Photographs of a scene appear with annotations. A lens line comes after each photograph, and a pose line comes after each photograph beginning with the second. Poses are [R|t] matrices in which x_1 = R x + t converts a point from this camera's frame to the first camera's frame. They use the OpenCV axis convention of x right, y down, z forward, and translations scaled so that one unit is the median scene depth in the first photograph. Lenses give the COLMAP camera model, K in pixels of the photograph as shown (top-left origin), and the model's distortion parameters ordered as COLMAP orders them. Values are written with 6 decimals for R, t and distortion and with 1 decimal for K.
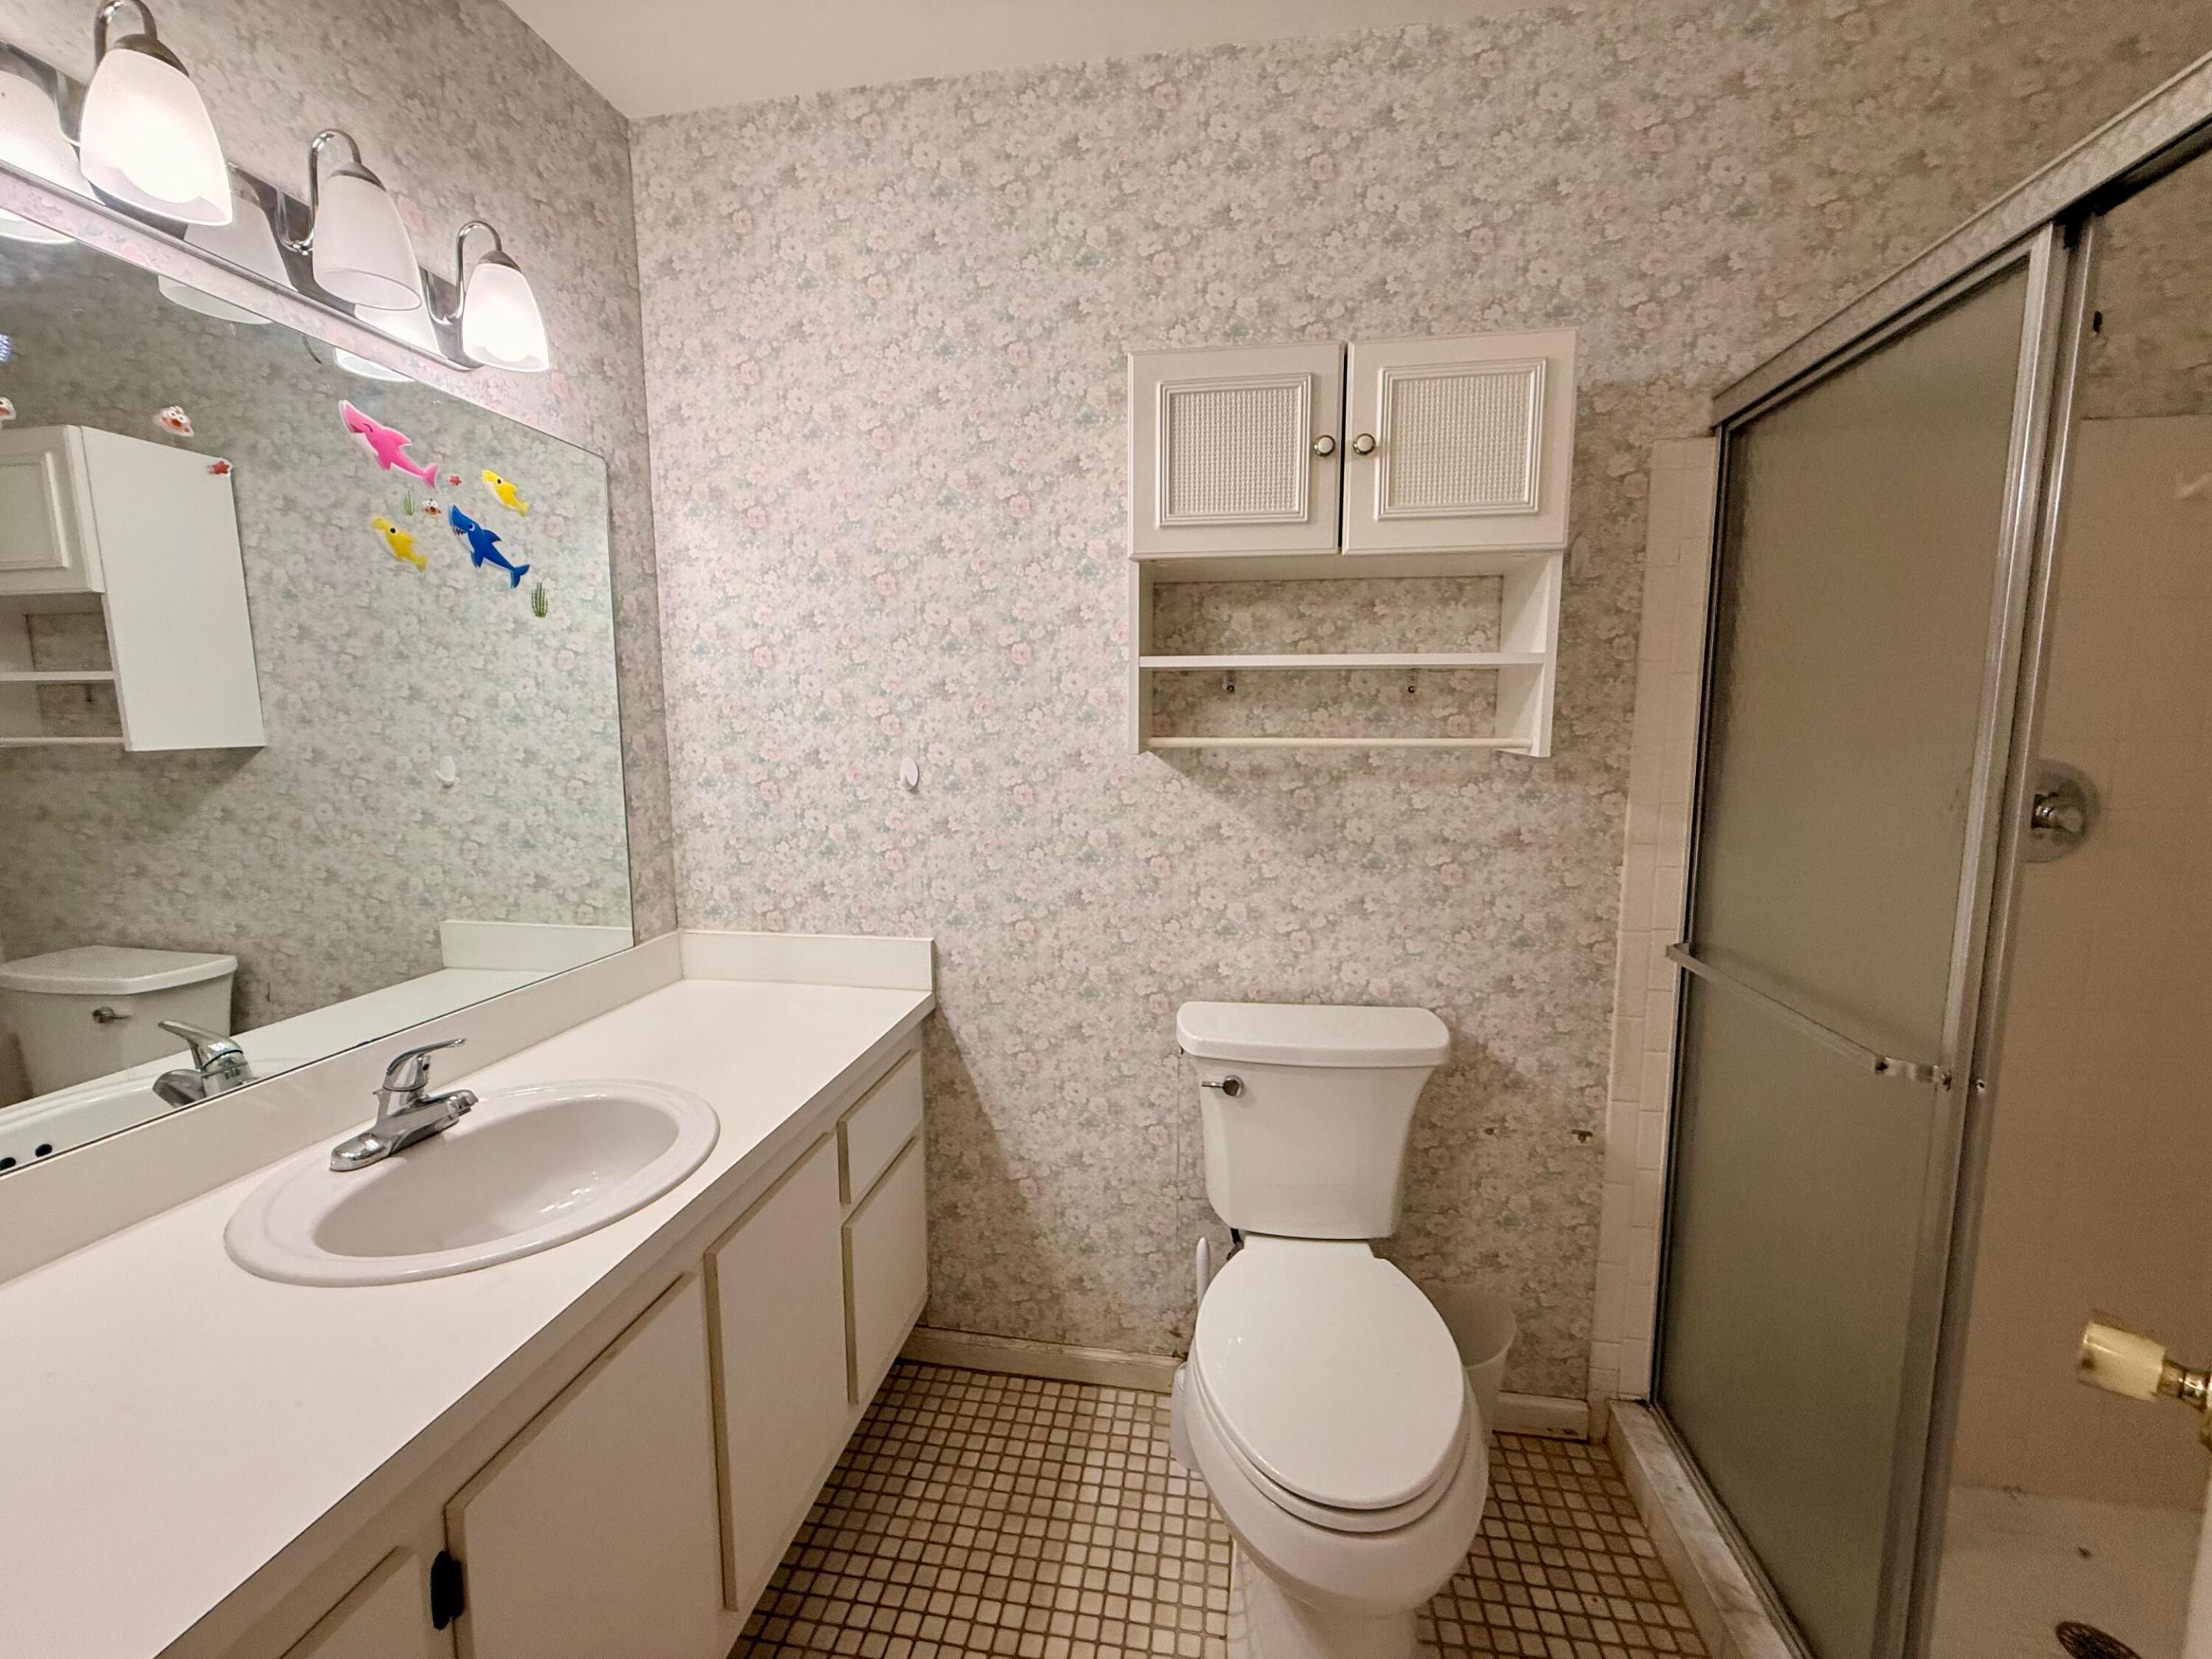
lens RADIAL K [[884.1, 0, 1107.5], [0, 884.1, 831.5], [0, 0, 1]] dist [0.003567, -0.000901]
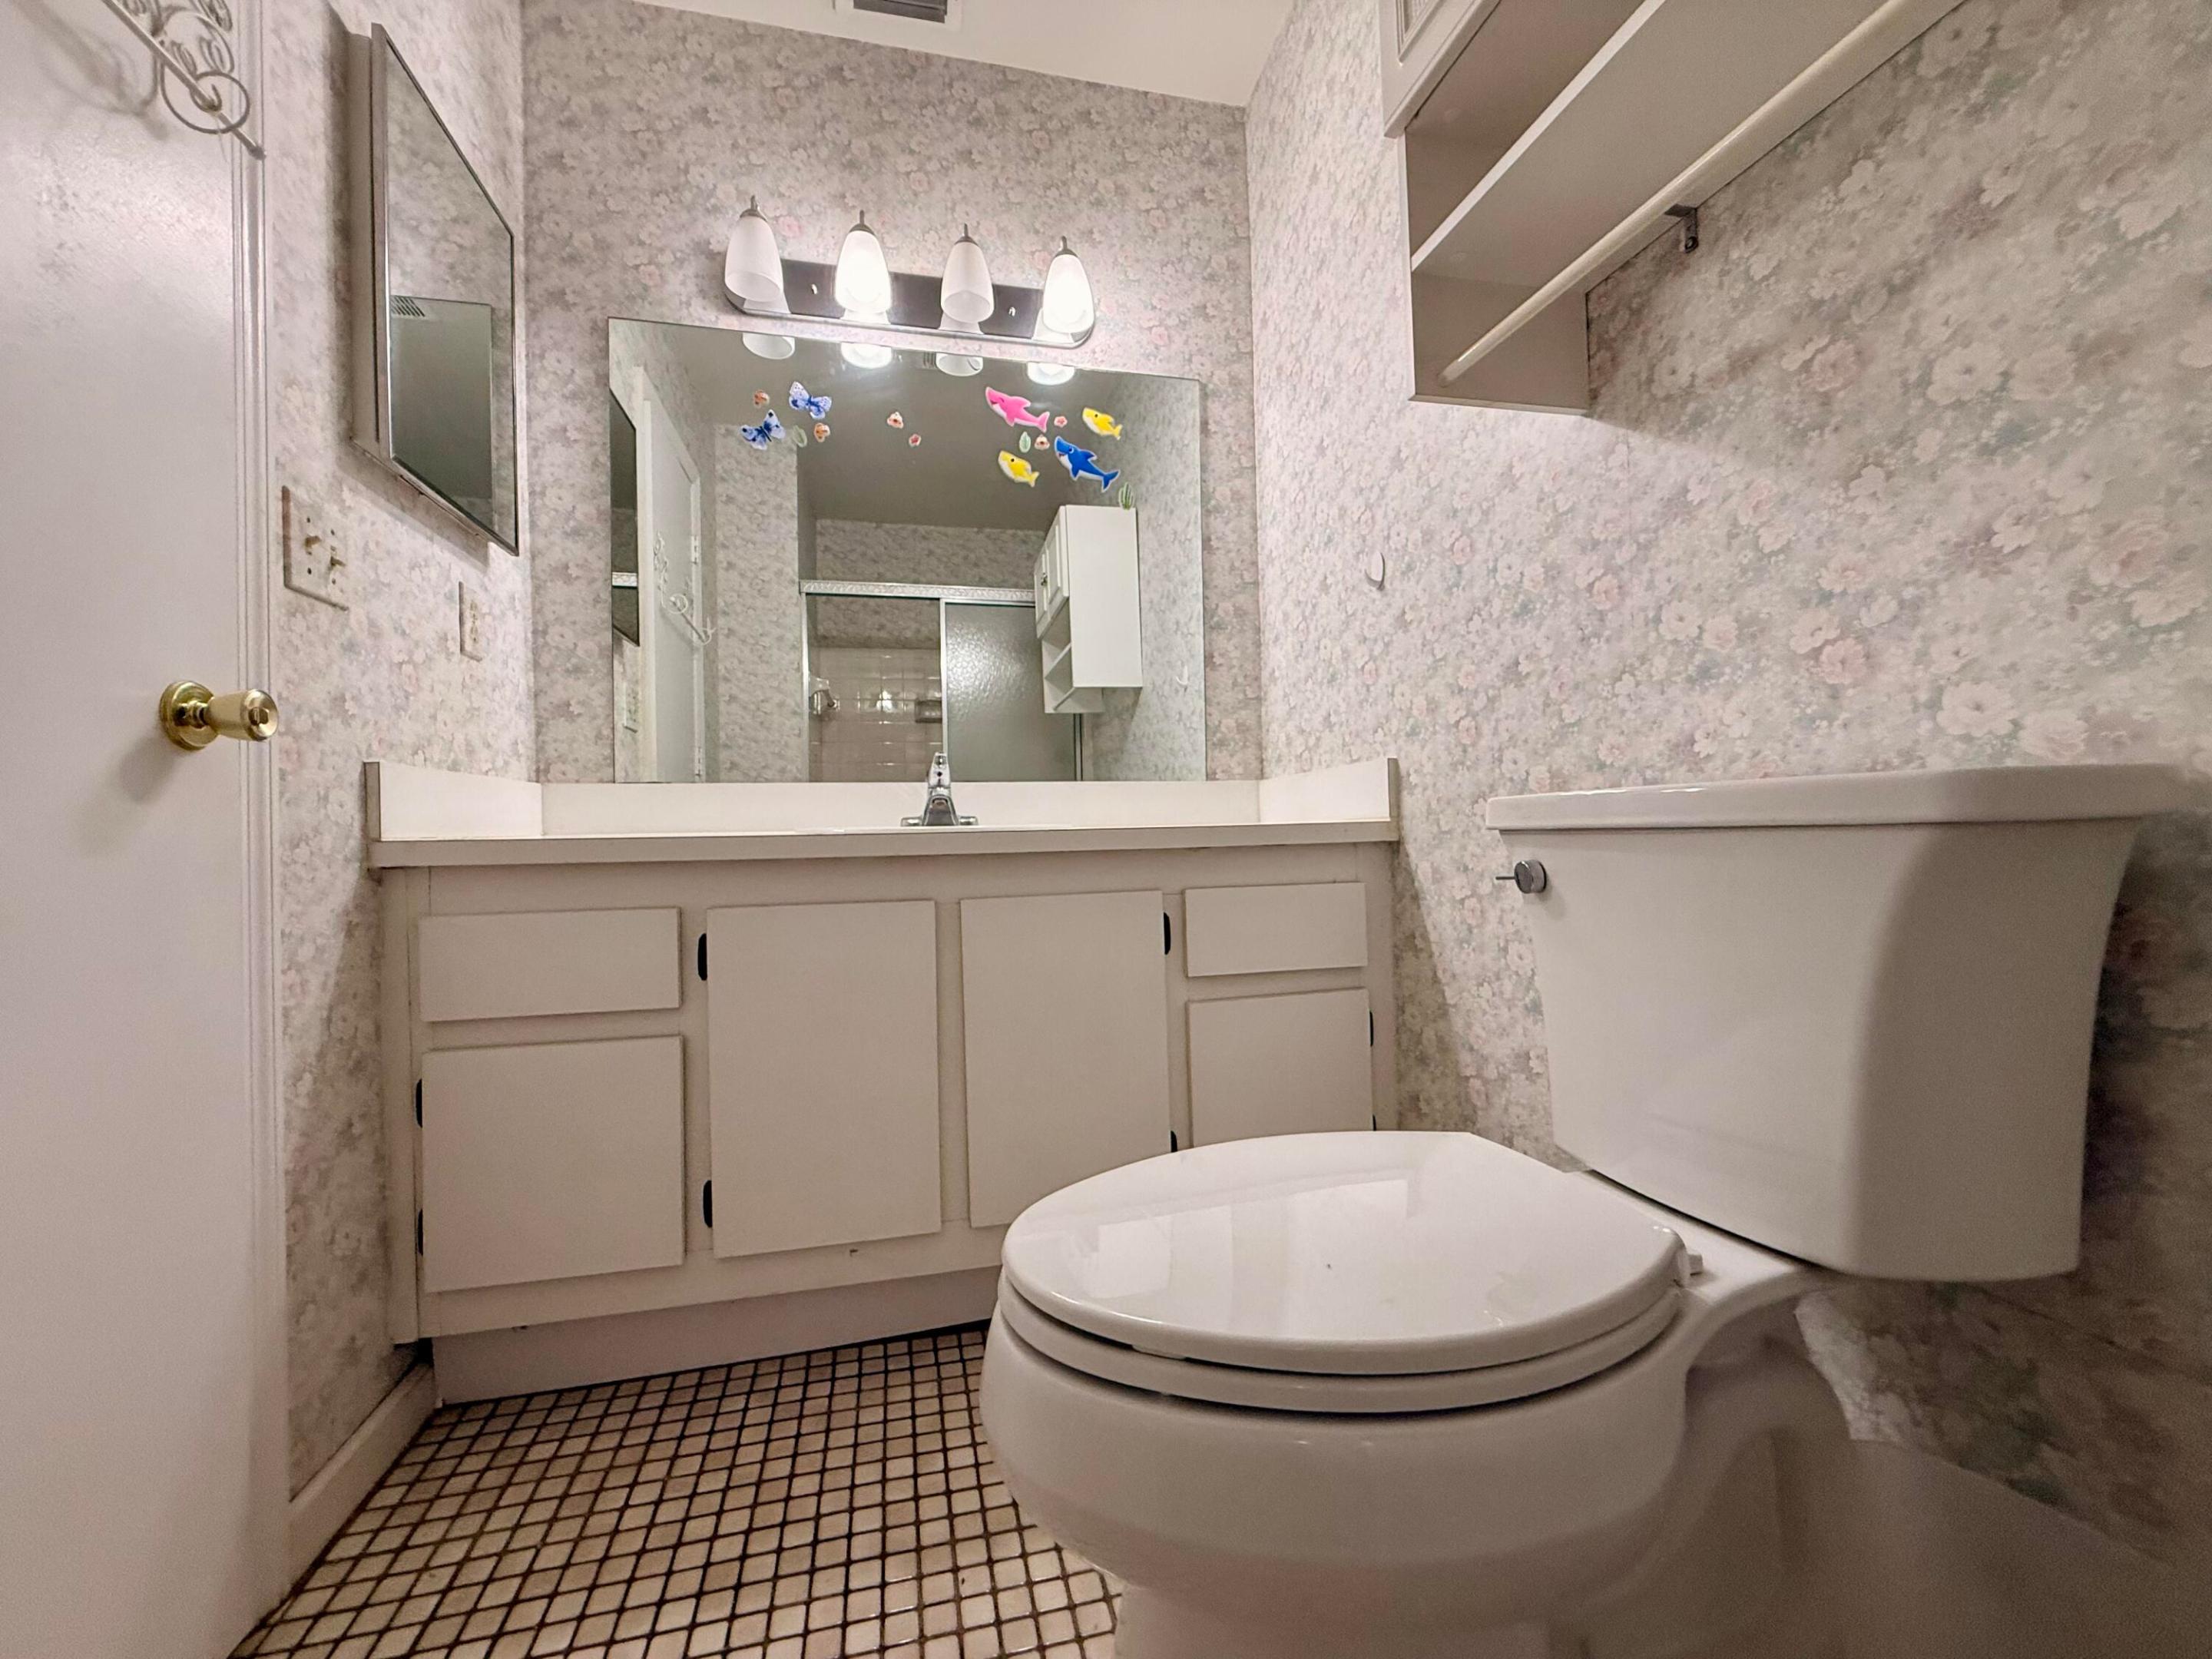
lens RADIAL K [[884.1, 0, 1104.5], [0, 884.1, 825.4], [0, 0, 1]] dist [0.003567, -0.000901]
pose [[0.385741, -0.016299, -0.922463, 0.489582], [-0.087063, 0.994739, -0.053983, 0.264413], [0.918490, 0.101136, 0.382293, 0.441224]]
